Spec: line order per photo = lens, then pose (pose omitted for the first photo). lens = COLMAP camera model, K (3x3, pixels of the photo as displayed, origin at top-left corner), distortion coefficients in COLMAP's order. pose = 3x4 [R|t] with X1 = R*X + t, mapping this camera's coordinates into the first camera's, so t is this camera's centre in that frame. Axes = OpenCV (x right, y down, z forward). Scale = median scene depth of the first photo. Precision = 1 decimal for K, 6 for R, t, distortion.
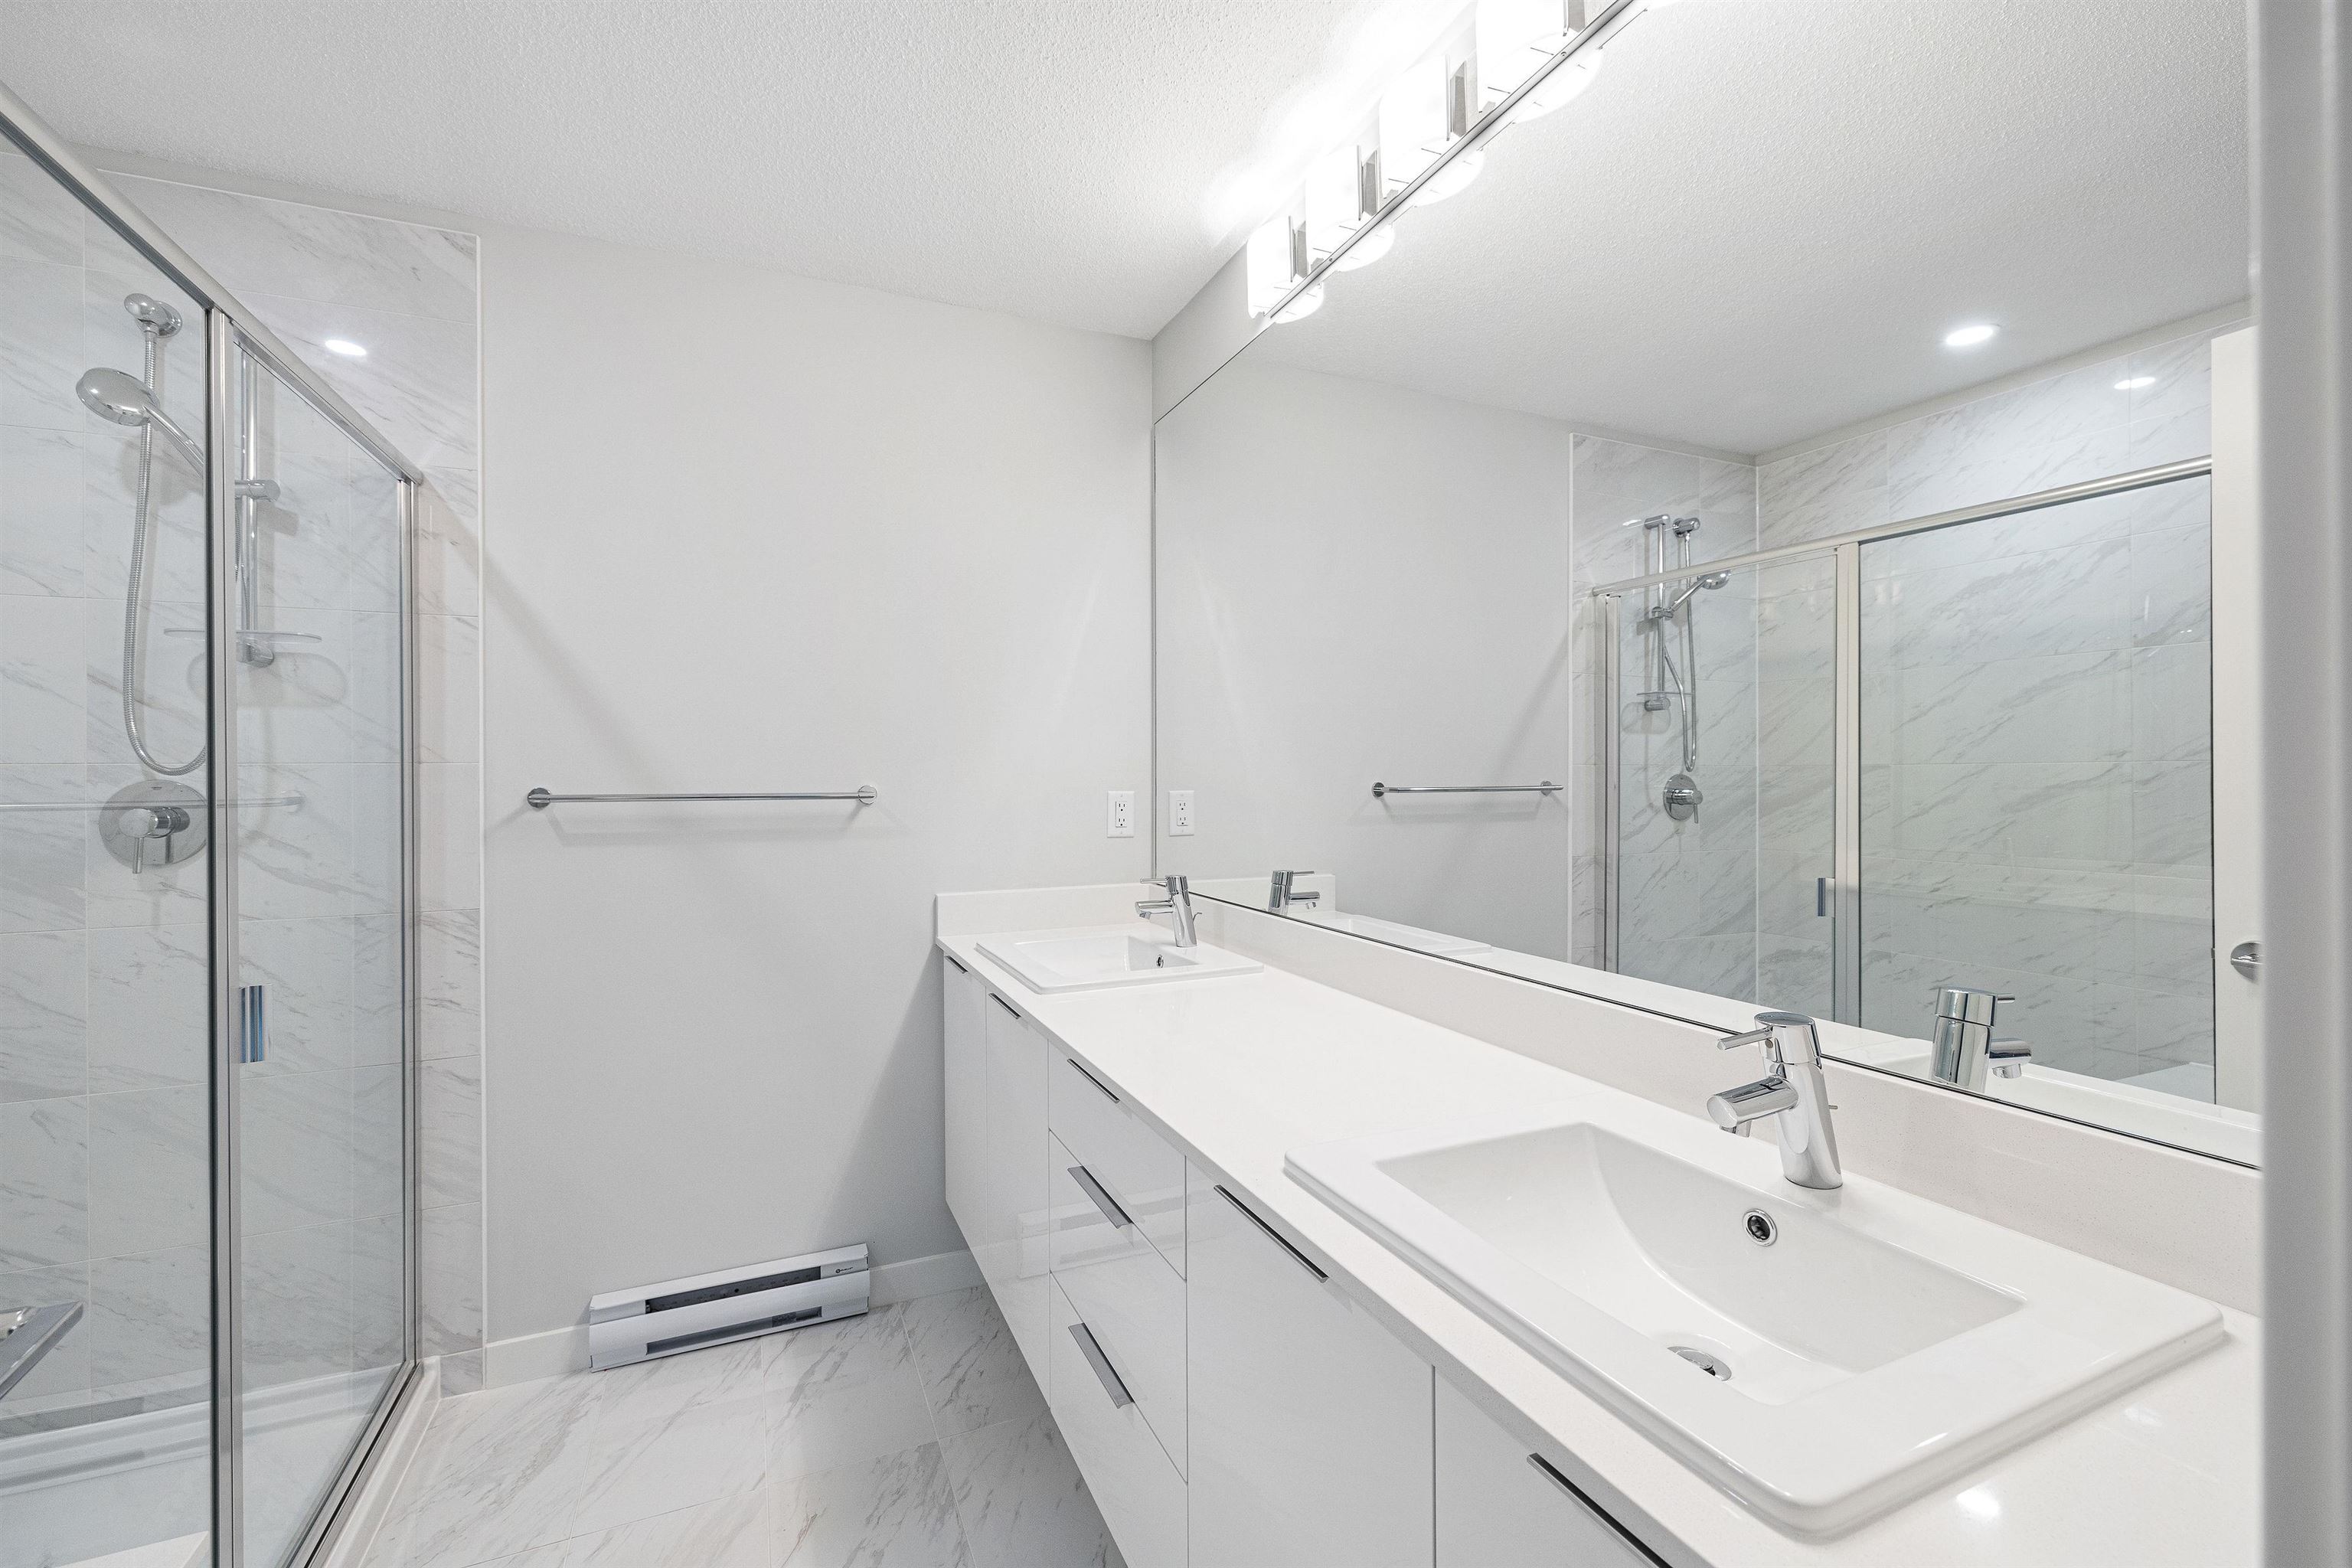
lens RADIAL K [[995.2, 0, 1175.0], [0, 995.2, 777.1], [0, 0, 1]] dist [-0.001126, -0.000078]
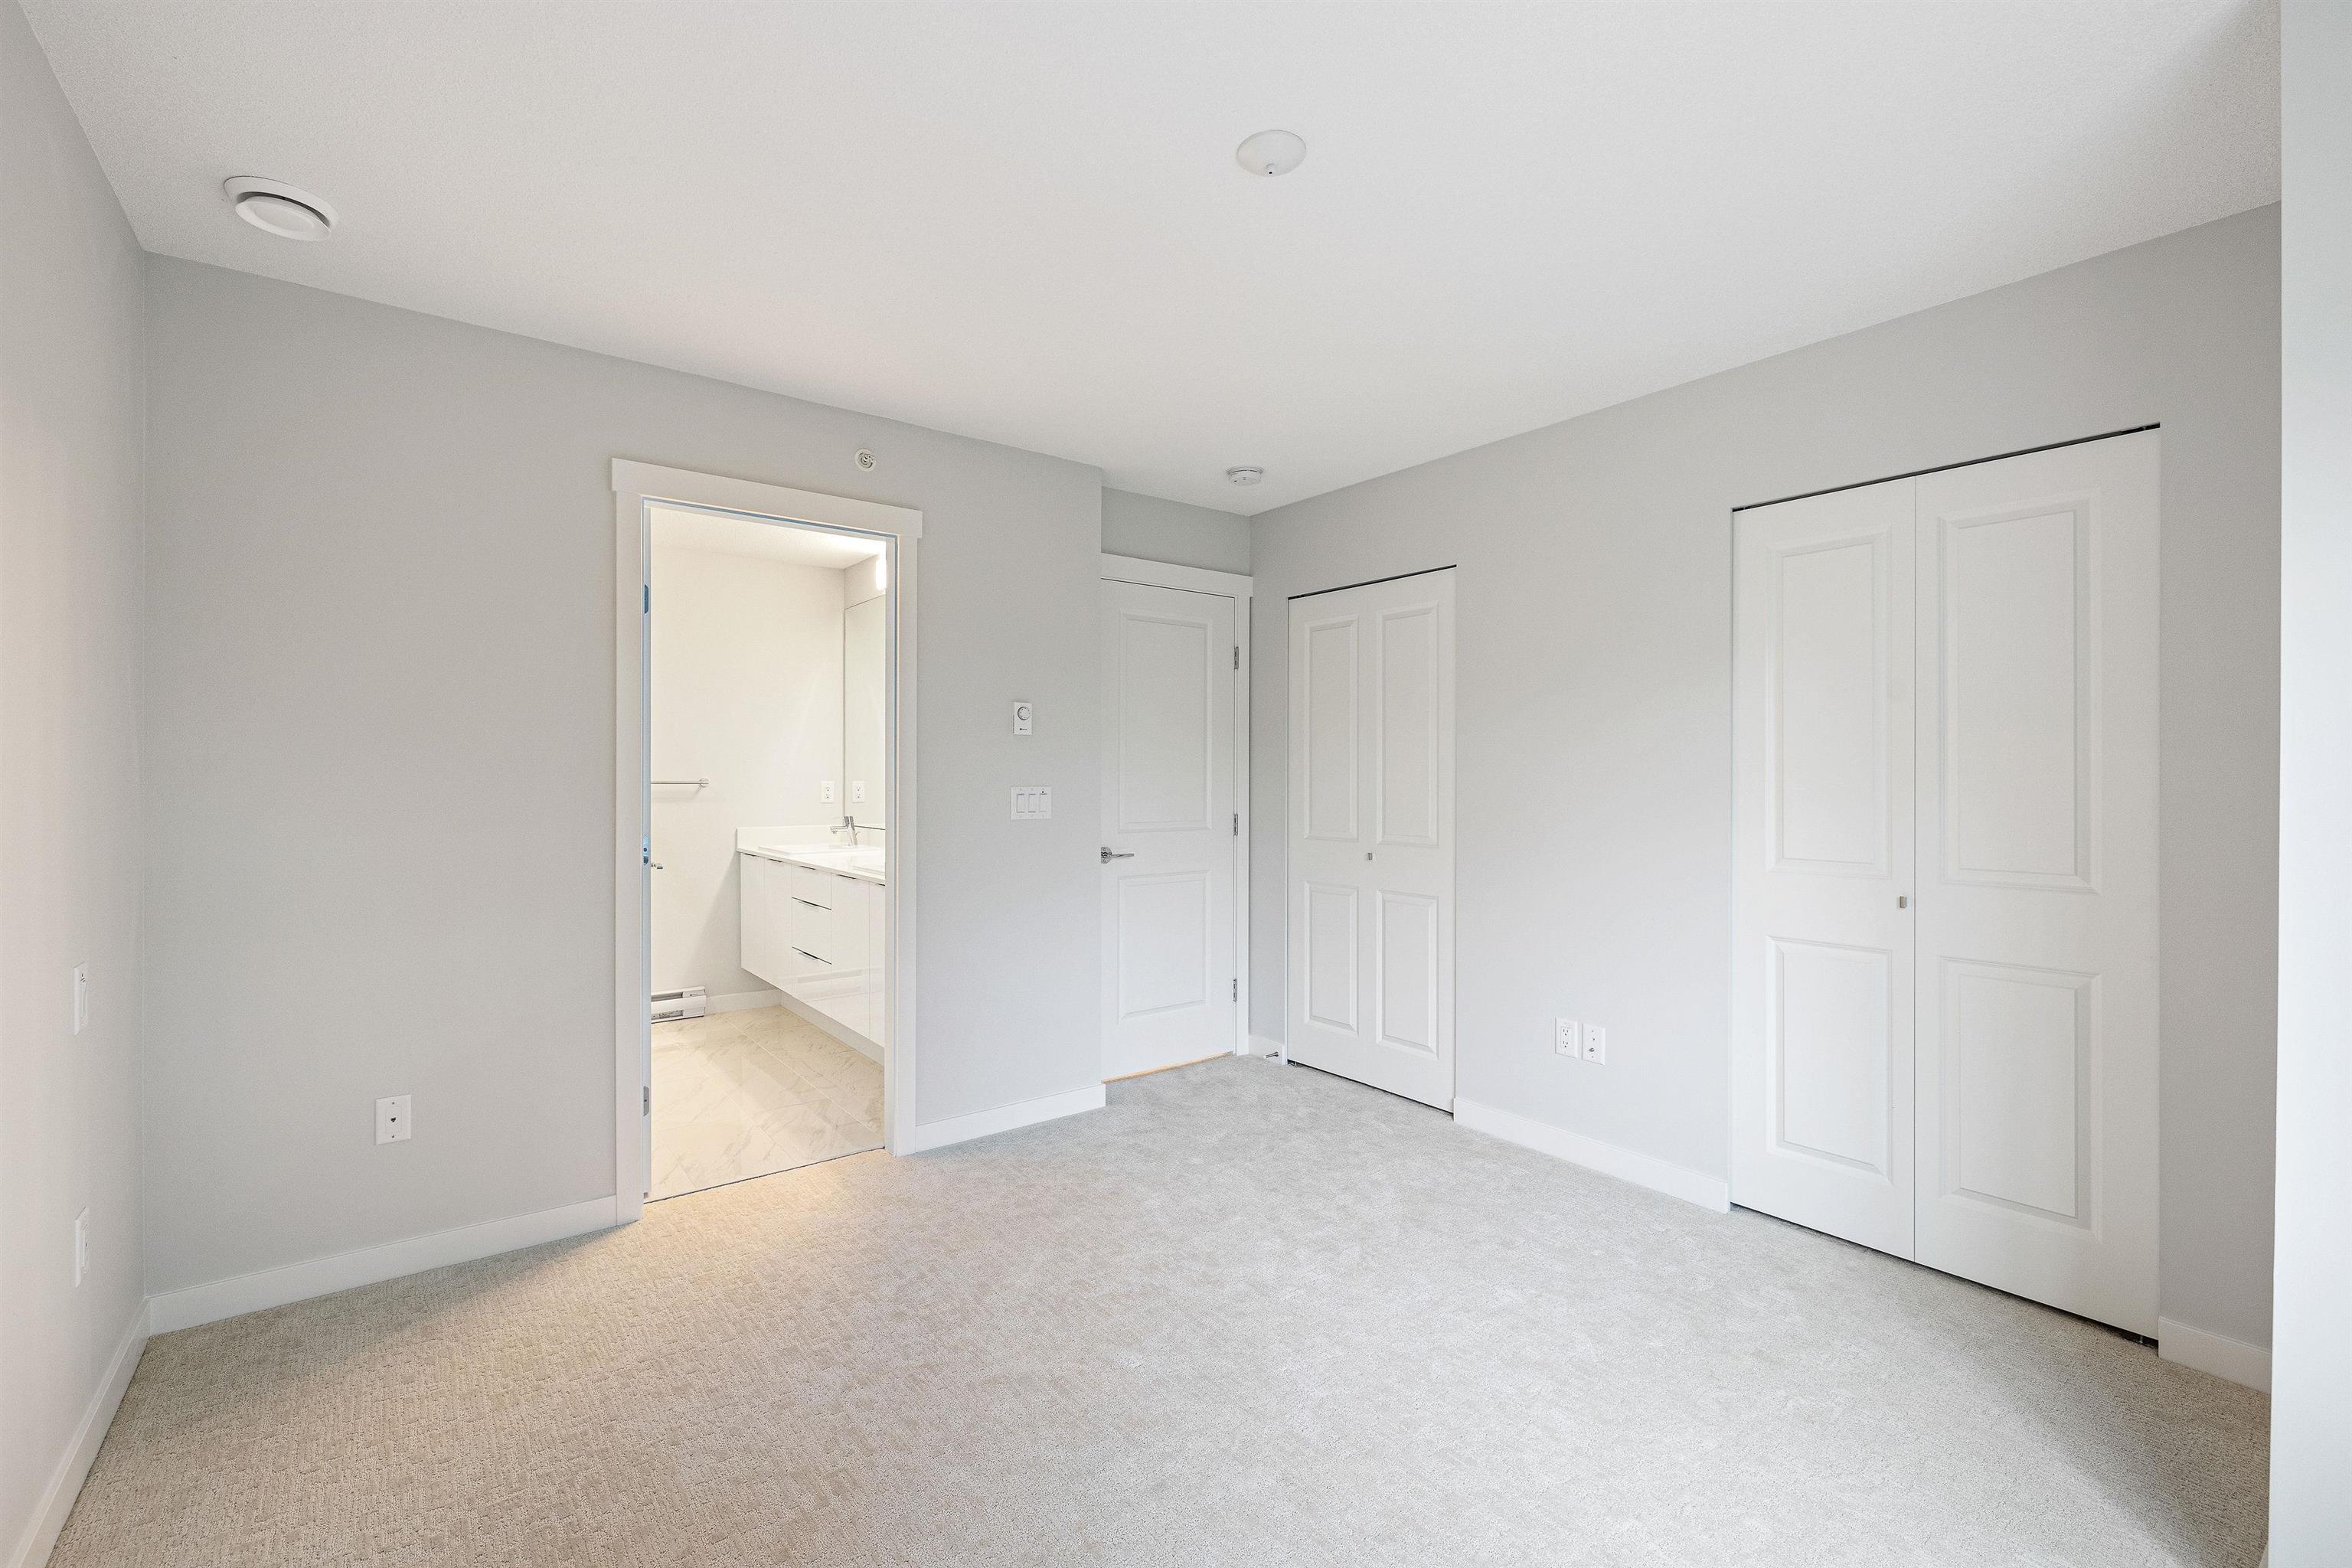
lens RADIAL K [[995.2, 0, 1175.0], [0, 995.2, 777.1], [0, 0, 1]] dist [-0.001126, -0.000078]
pose [[0.971372, 0.000242, 0.237562, 0.183457], [0.000517, 0.999995, -0.003131, 0.013104], [-0.237561, 0.003164, 0.971367, -1.405420]]
